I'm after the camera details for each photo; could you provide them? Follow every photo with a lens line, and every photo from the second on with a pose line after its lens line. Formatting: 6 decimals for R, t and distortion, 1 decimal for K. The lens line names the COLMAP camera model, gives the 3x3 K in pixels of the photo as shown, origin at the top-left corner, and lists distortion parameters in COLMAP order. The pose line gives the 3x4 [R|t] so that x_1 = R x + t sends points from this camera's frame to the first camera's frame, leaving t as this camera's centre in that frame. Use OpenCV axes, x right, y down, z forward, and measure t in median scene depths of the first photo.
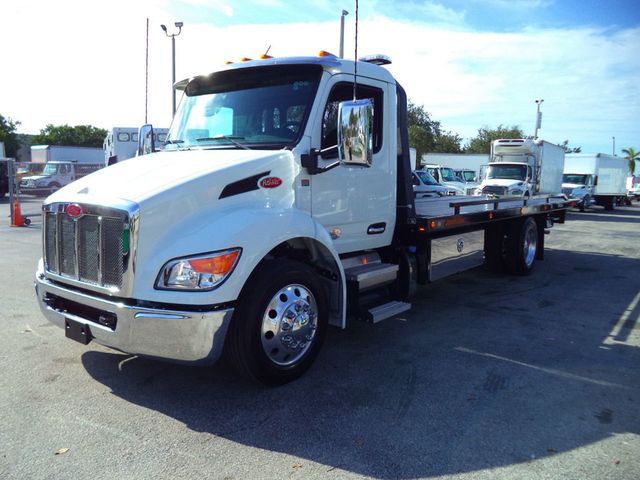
lens RADIAL K [[523.2, 0, 321.2], [0, 523.2, 243.1], [0, 0, 1]] dist [-0.029016, 0.001209]
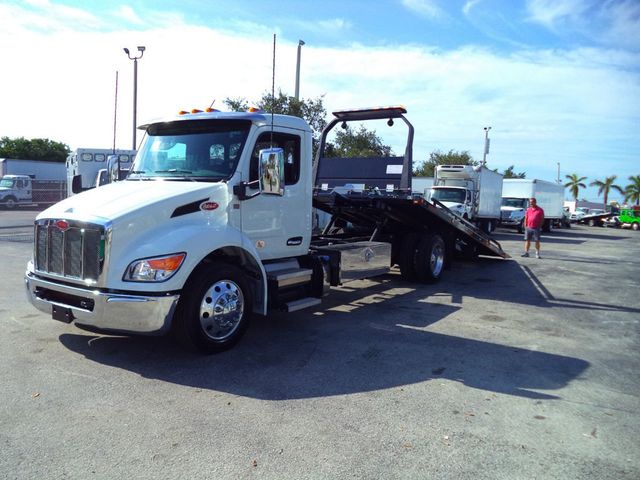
lens RADIAL K [[523.2, 0, 326.4], [0, 523.2, 248.4], [0, 0, 1]] dist [-0.029016, 0.001209]
pose [[0.996520, 0.011621, 0.082545, 0.091881], [-0.009600, 0.999645, -0.024834, 0.024691], [-0.082804, 0.023955, 0.996278, -0.367275]]
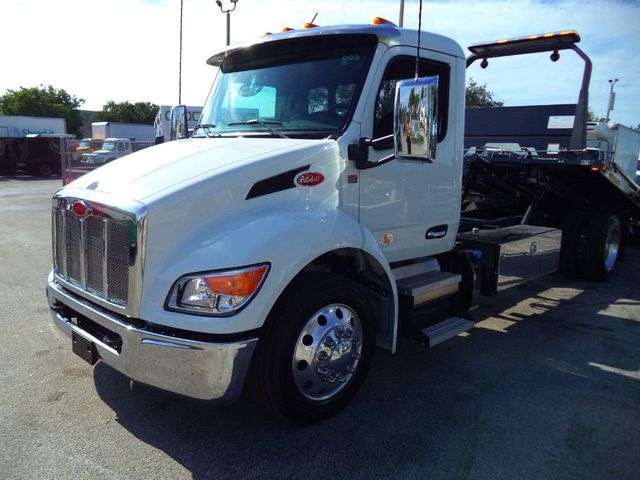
lens RADIAL K [[523.2, 0, 323.5], [0, 523.2, 244.0], [0, 0, 1]] dist [-0.029016, 0.001209]
pose [[0.994896, 0.032897, -0.095394, 0.006366], [-0.029029, 0.998710, 0.041652, -0.046383], [0.096642, -0.038670, 0.994568, 0.169437]]
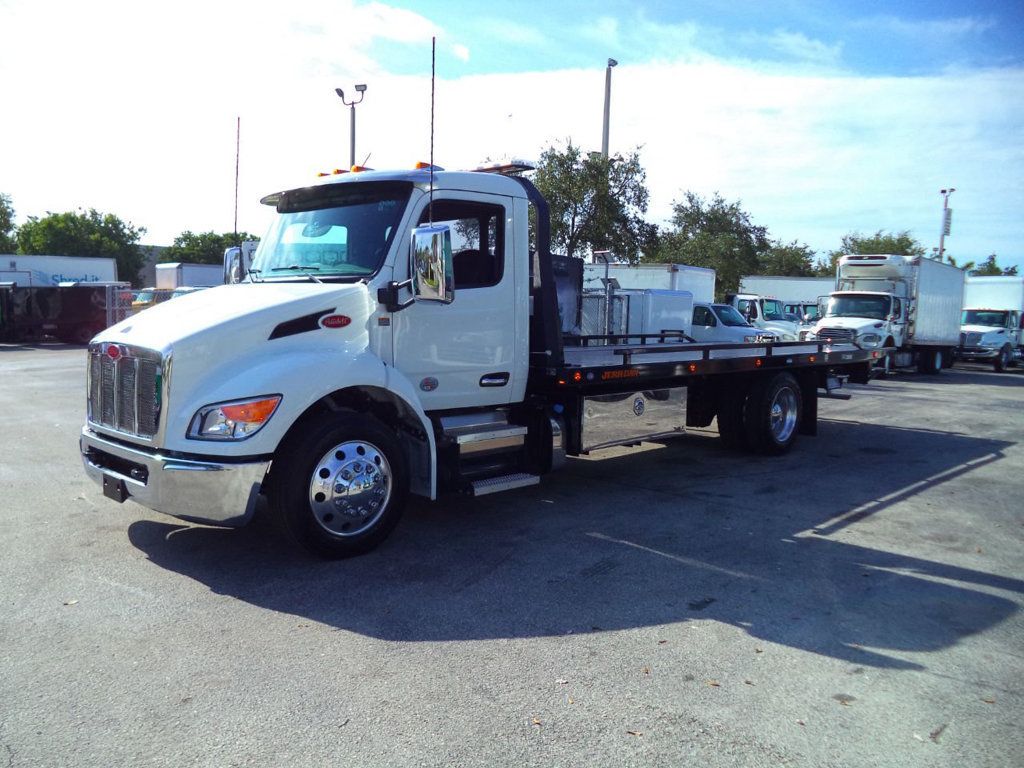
lens RADIAL K [[837.1, 0, 522.8], [0, 837.1, 404.4], [0, 0, 1]] dist [-0.029016, 0.001209]
pose [[0.994628, 0.016410, -0.102205, 0.330941], [-0.017995, 0.999731, -0.014604, 0.032172], [0.101938, 0.016364, 0.994656, -0.305665]]
